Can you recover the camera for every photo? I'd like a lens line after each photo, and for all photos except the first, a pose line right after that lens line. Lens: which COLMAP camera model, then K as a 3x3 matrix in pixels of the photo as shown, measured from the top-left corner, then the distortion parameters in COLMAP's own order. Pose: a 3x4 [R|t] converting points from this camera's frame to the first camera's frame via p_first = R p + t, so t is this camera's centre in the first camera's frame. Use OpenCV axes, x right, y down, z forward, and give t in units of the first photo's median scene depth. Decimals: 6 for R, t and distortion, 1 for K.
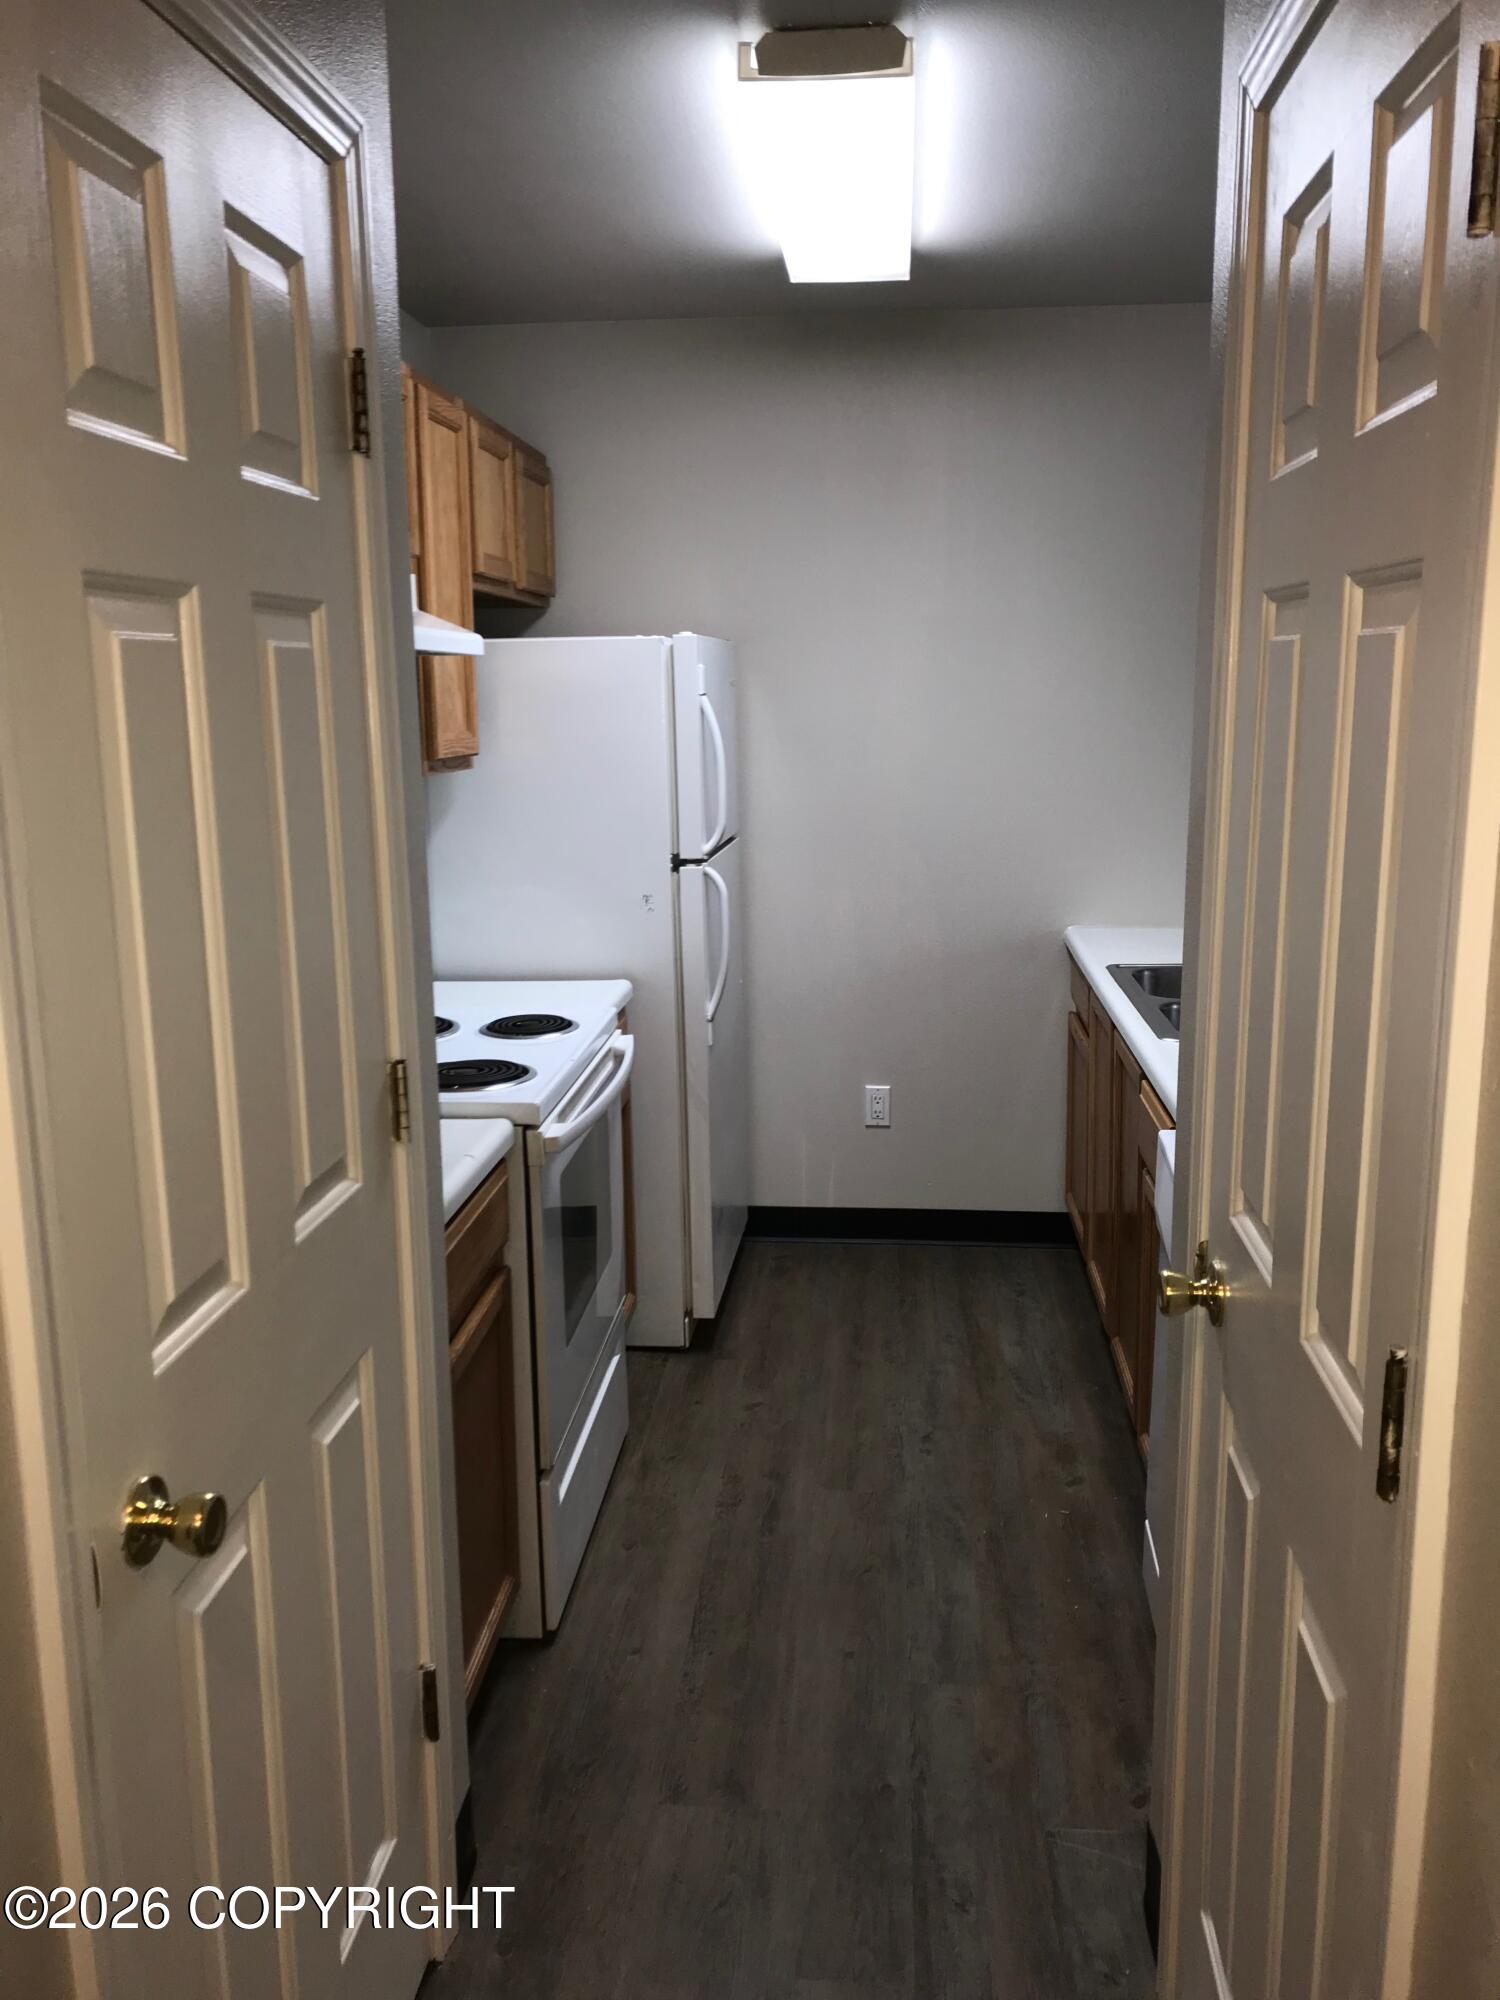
lens RADIAL K [[1638.1, 0, 758.9], [0, 1638.1, 991.2], [0, 0, 1]] dist [0.026518, -0.042496]
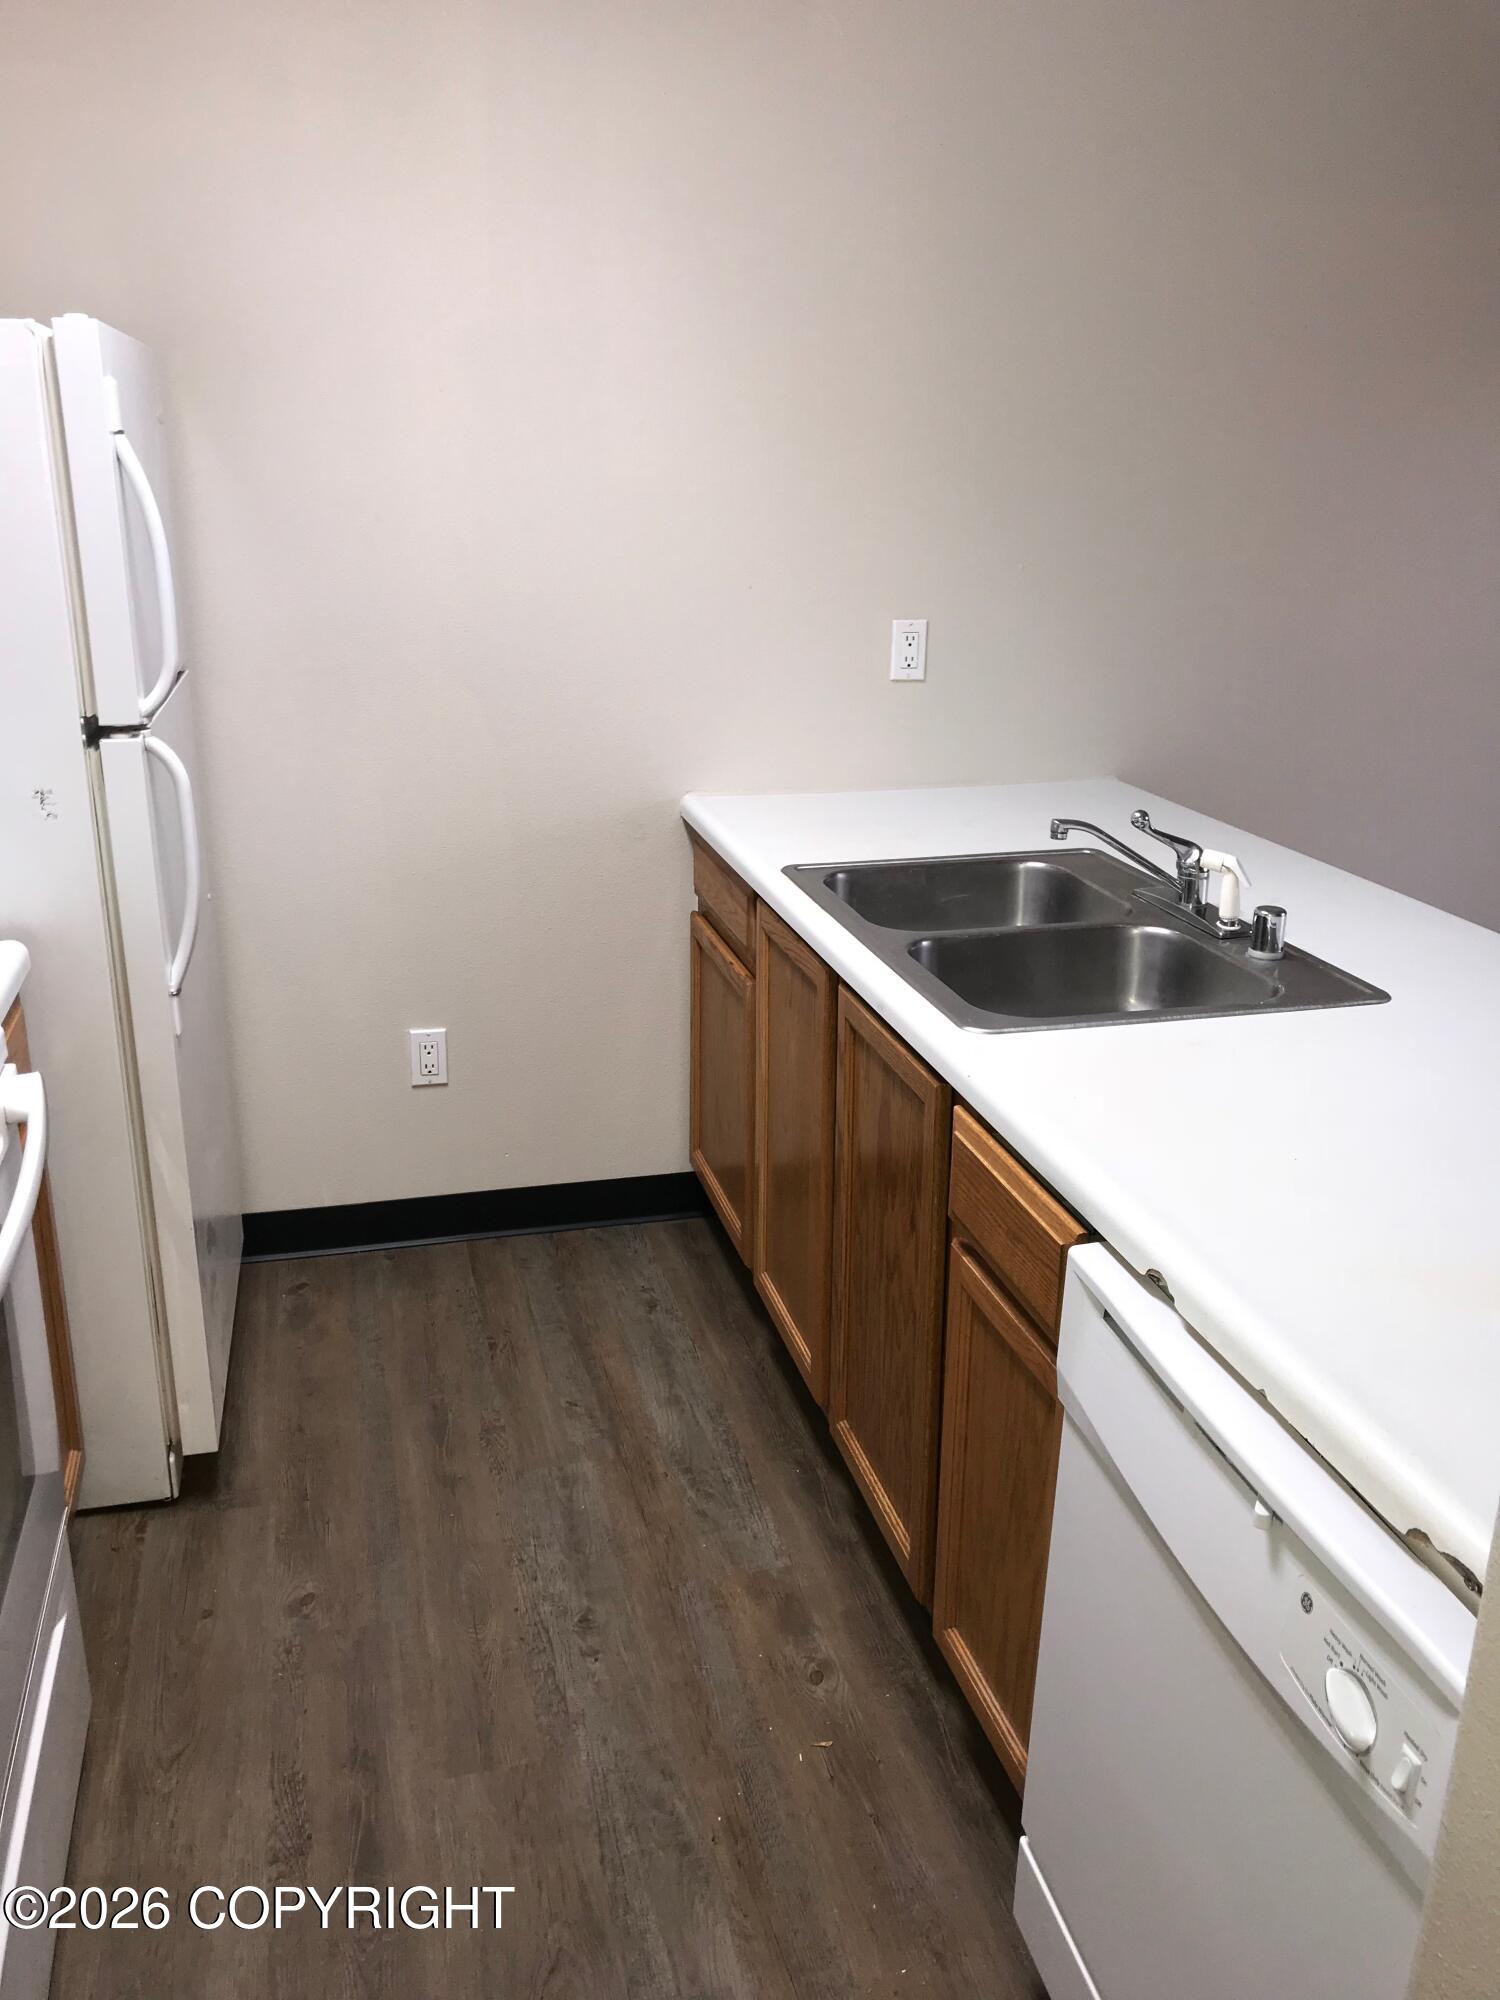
lens RADIAL K [[1638.1, 0, 758.9], [0, 1638.1, 991.2], [0, 0, 1]] dist [0.026518, -0.042496]
pose [[0.941951, -0.075731, 0.327097, -0.025444], [0.032159, 0.990101, 0.136624, -0.059091], [-0.334206, -0.118174, 0.935062, 0.365704]]
